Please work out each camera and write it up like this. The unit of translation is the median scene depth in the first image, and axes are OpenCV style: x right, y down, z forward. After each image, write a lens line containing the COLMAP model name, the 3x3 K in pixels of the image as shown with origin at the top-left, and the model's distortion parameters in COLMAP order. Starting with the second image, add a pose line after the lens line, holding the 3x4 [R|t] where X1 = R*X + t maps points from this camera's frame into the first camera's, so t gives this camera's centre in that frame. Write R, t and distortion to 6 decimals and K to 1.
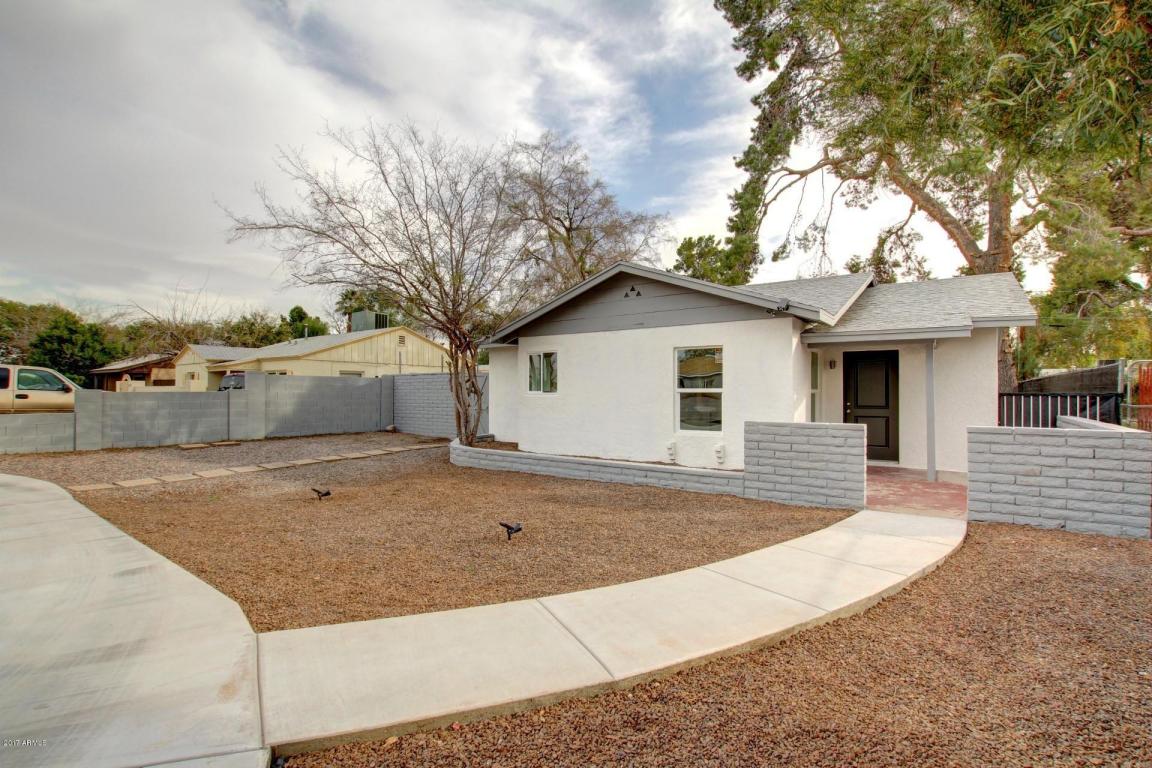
lens RADIAL K [[553.6, 0, 575.1], [0, 553.6, 384.7], [0, 0, 1]] dist [-0.023631, 0.000496]
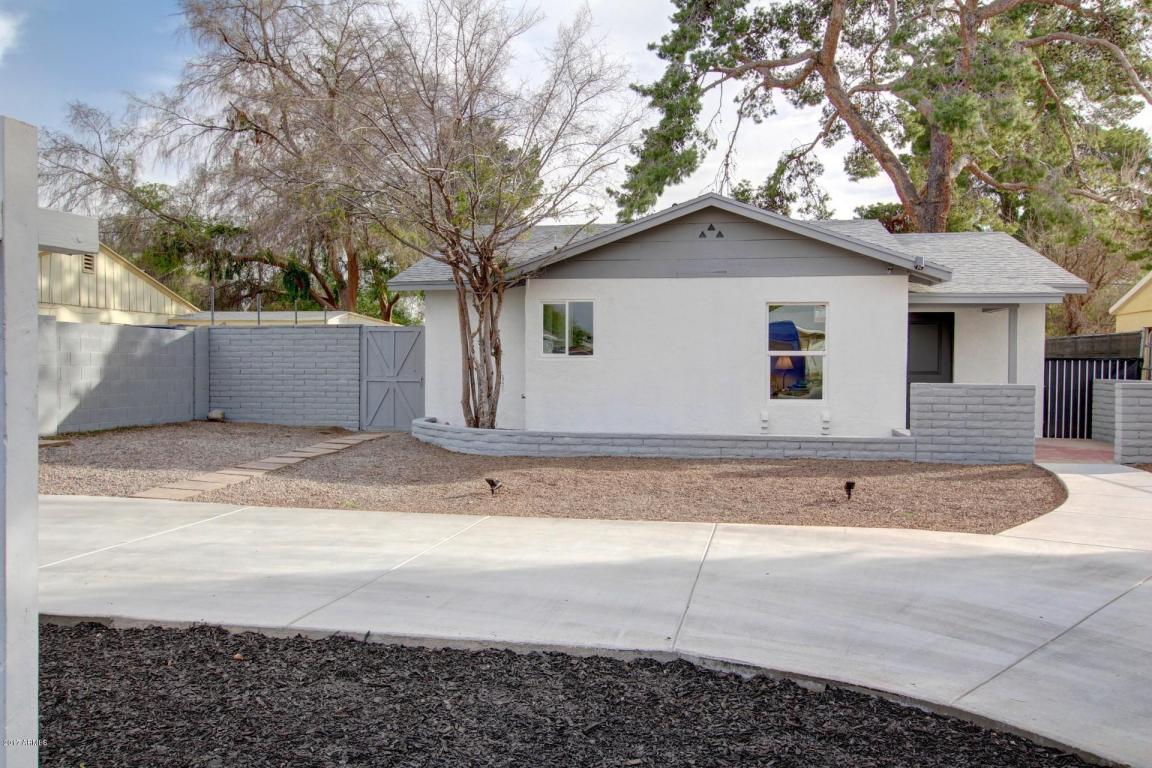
lens RADIAL K [[930.6, 0, 576.7], [0, 930.6, 384.5], [0, 0, 1]] dist [-0.017059, 0.002513]
pose [[0.892252, -0.008342, 0.451461, -0.716622], [-0.007935, 0.999385, 0.034151, 0.011933], [-0.451468, -0.034053, 0.891637, -0.141070]]
